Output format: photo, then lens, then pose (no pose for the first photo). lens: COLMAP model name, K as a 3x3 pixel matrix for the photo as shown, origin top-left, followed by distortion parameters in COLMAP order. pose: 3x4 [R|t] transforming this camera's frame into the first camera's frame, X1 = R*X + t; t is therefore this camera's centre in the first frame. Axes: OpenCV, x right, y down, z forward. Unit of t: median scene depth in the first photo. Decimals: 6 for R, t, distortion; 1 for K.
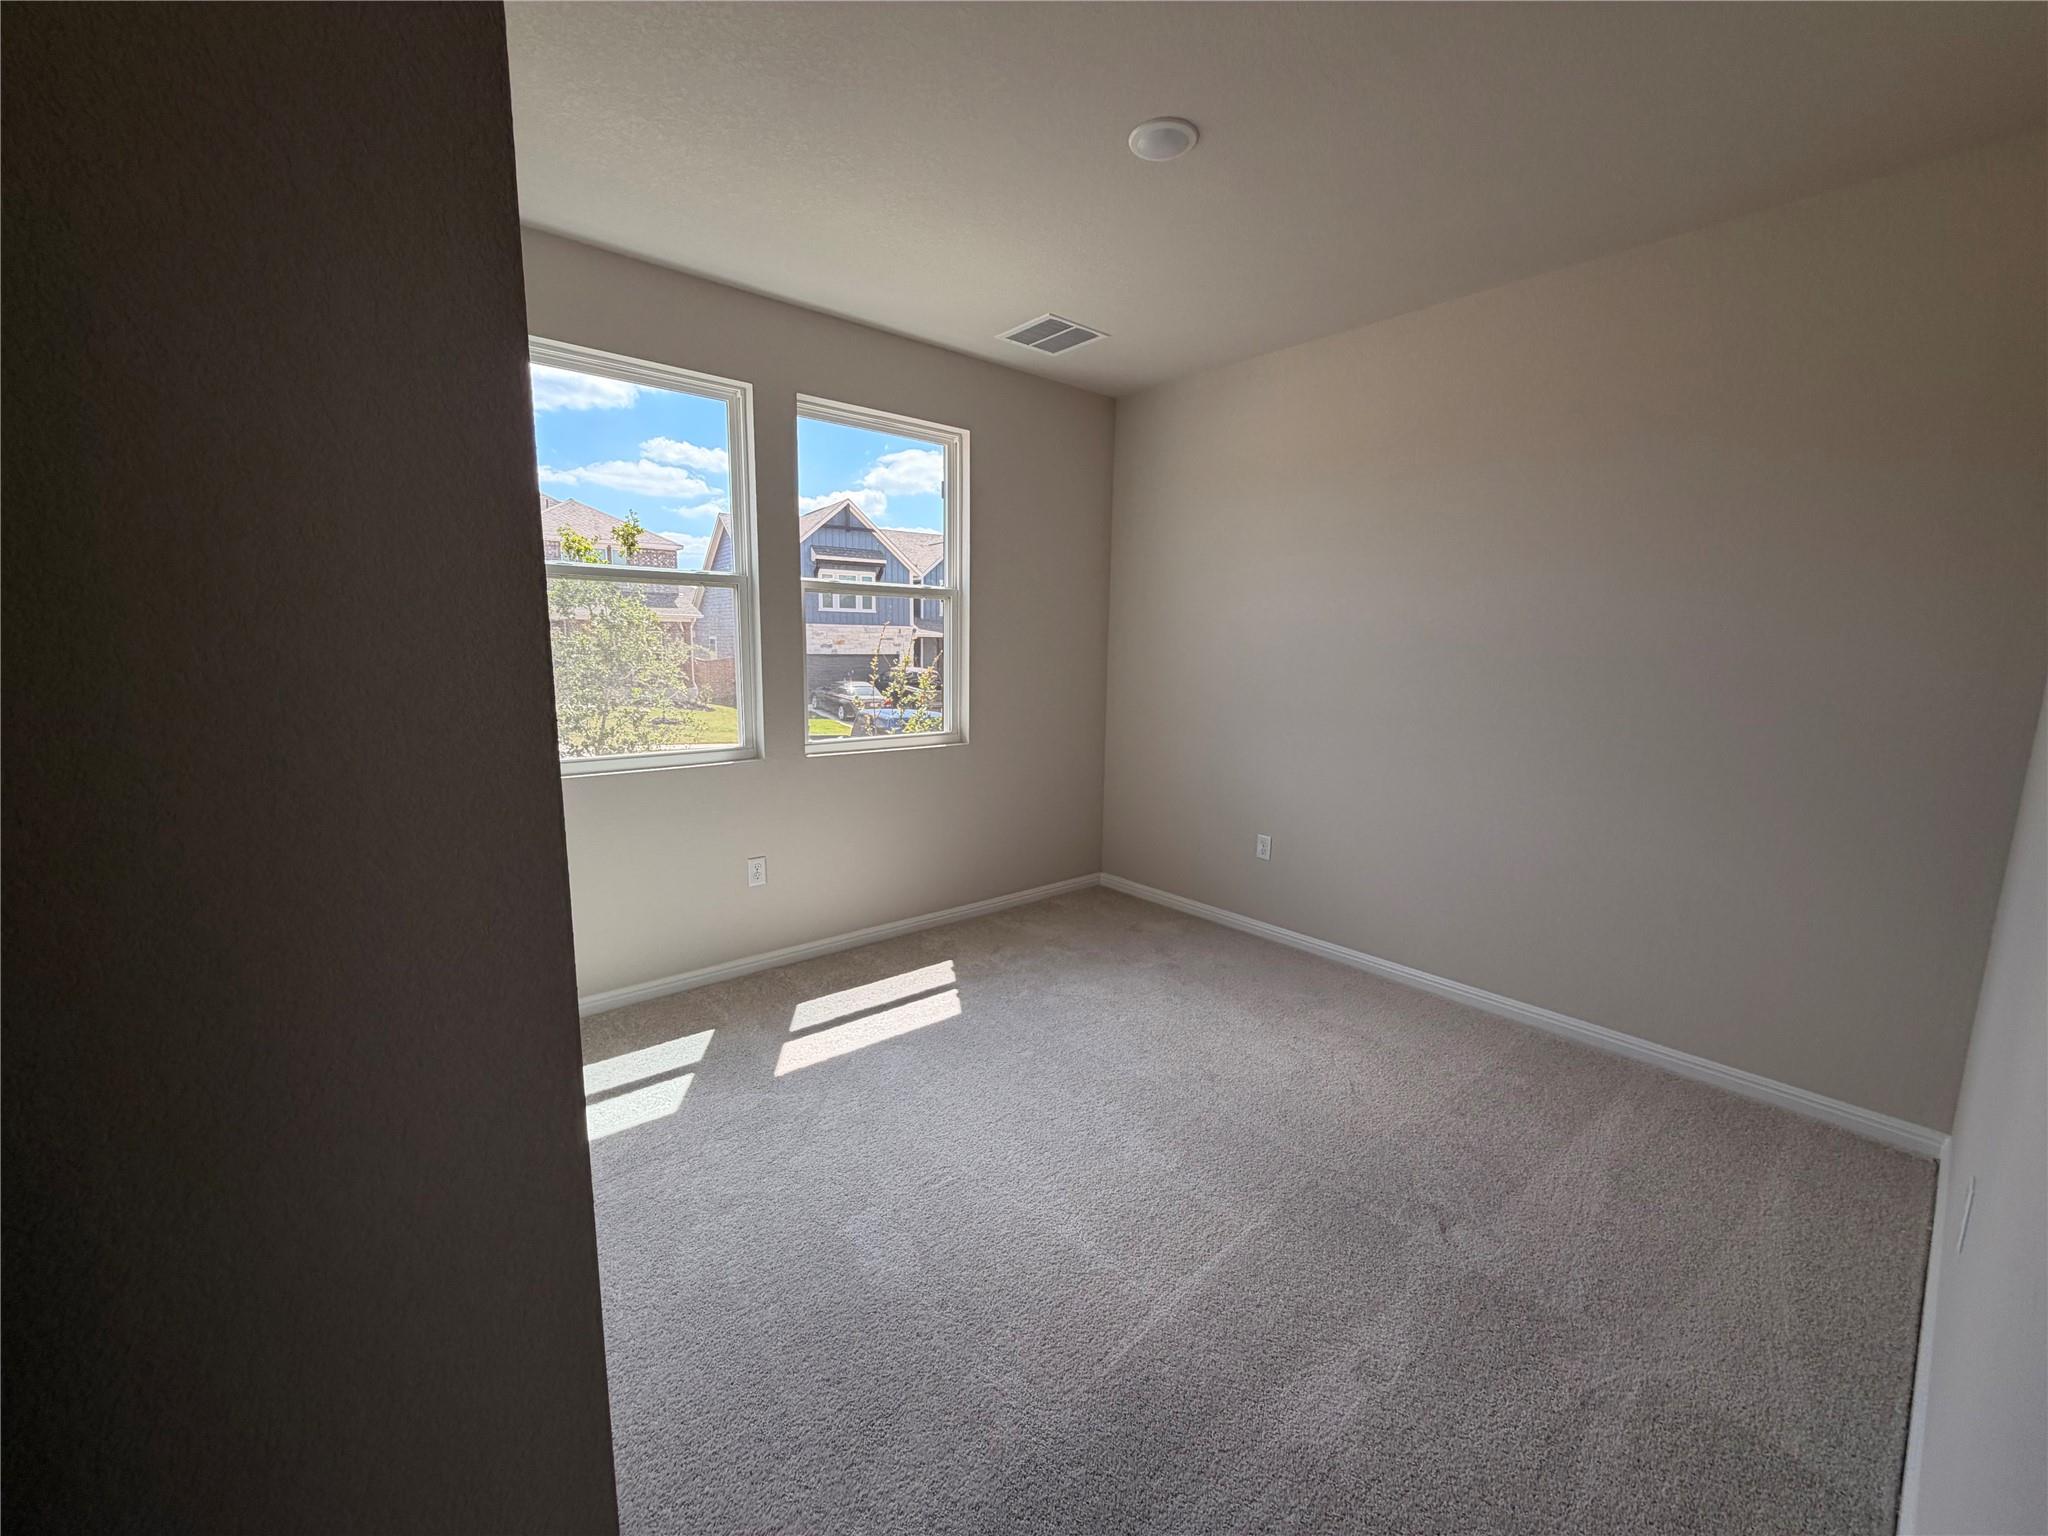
lens RADIAL K [[819.0, 0, 1017.3], [0, 819.0, 769.5], [0, 0, 1]] dist [-0.000661, -0.000246]
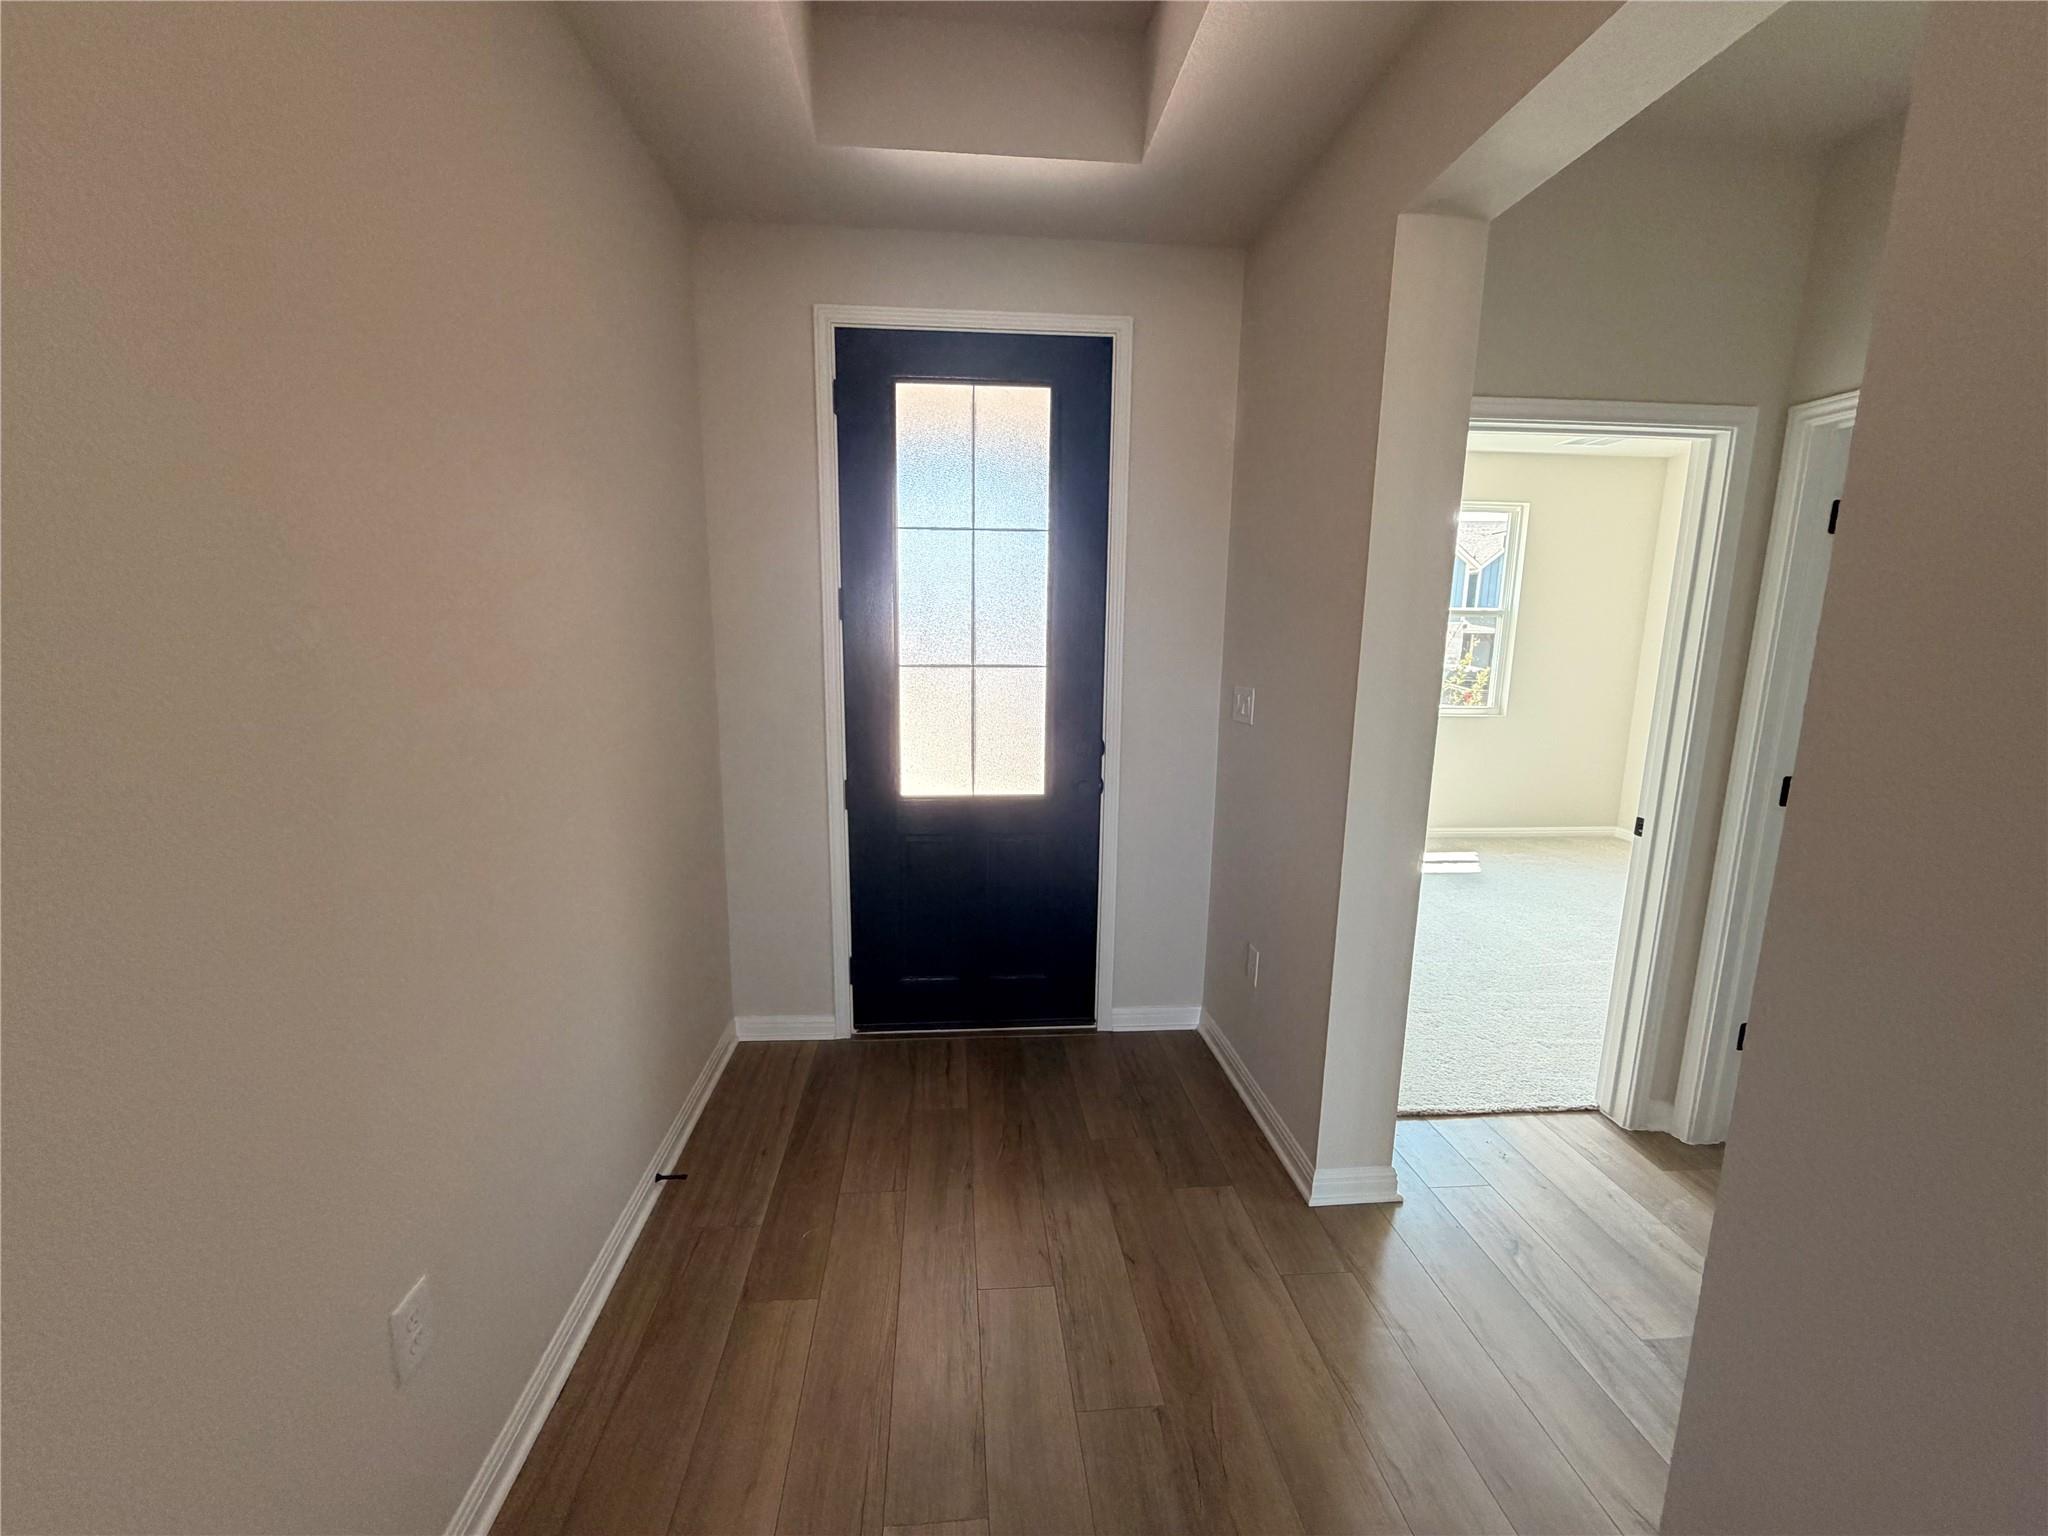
lens RADIAL K [[819.7, 0, 1017.6], [0, 819.7, 770.5], [0, 0, 1]] dist [0.004304, 0.000038]
pose [[0.817201, 0.089871, -0.569303, 0.050497], [-0.084883, 0.995764, 0.035349, 0.060222], [0.570068, 0.019437, 0.821367, -0.502760]]
